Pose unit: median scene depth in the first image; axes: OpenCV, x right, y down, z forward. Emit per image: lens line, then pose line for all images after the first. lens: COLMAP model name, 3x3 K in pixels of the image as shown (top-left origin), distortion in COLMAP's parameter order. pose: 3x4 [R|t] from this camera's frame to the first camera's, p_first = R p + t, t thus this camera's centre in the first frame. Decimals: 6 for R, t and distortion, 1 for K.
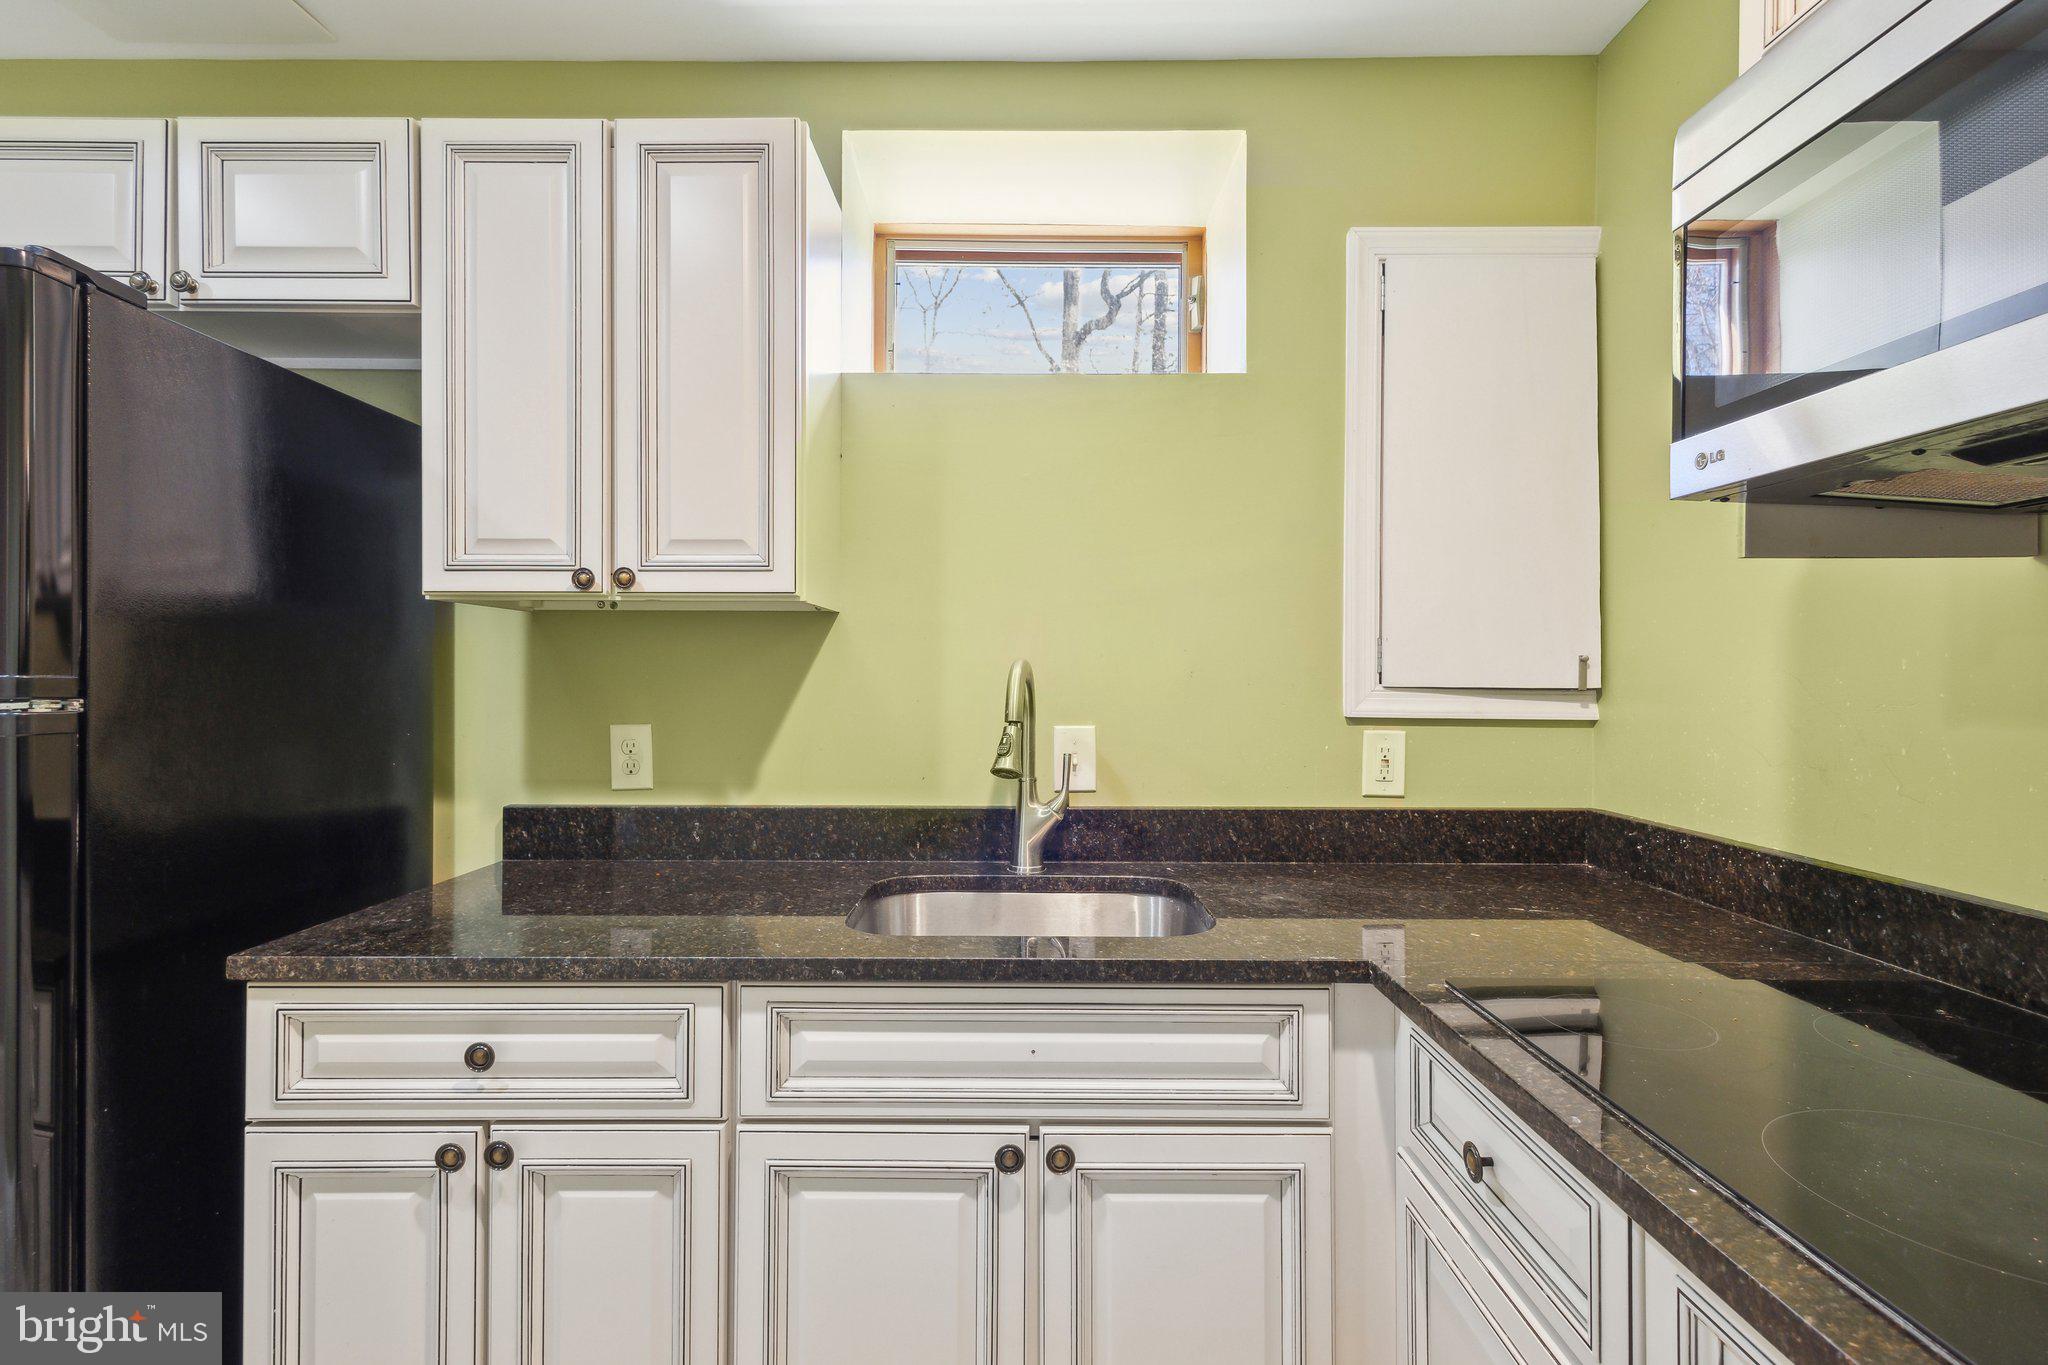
lens RADIAL K [[948.5, 0, 1025.4], [0, 948.5, 680.0], [0, 0, 1]] dist [0.014082, -0.000592]
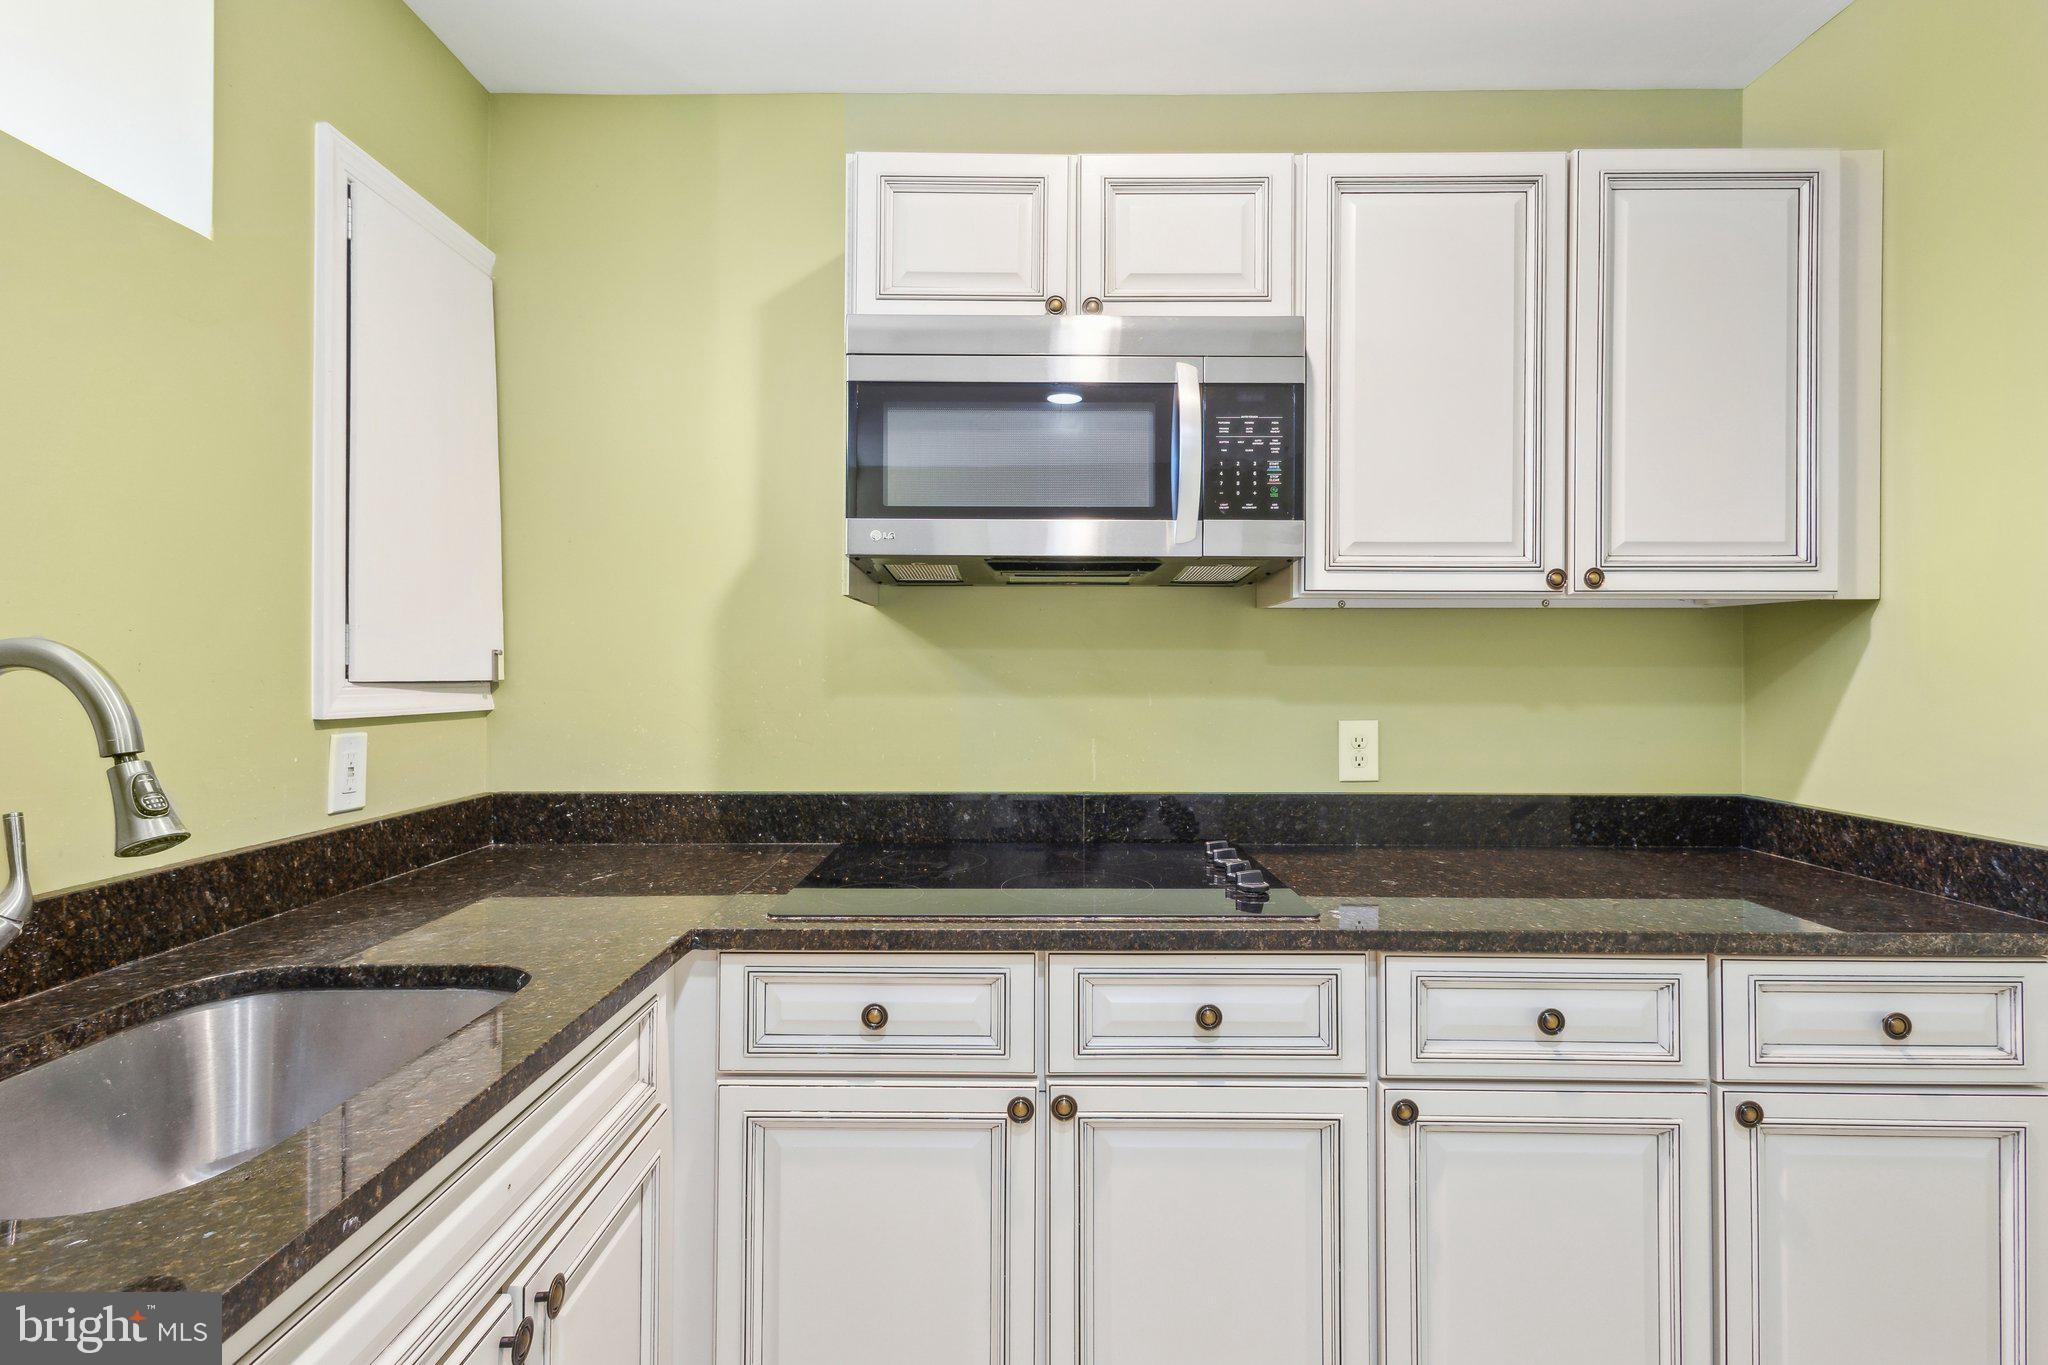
lens RADIAL K [[948.5, 0, 1025.5], [0, 948.5, 675.3], [0, 0, 1]] dist [0.014082, -0.000592]
pose [[-0.007327, -0.007327, 0.999946, -0.487362], [-0.000340, 0.999973, 0.007325, -0.005225], [-0.999973, -0.000286, -0.007330, 0.407101]]
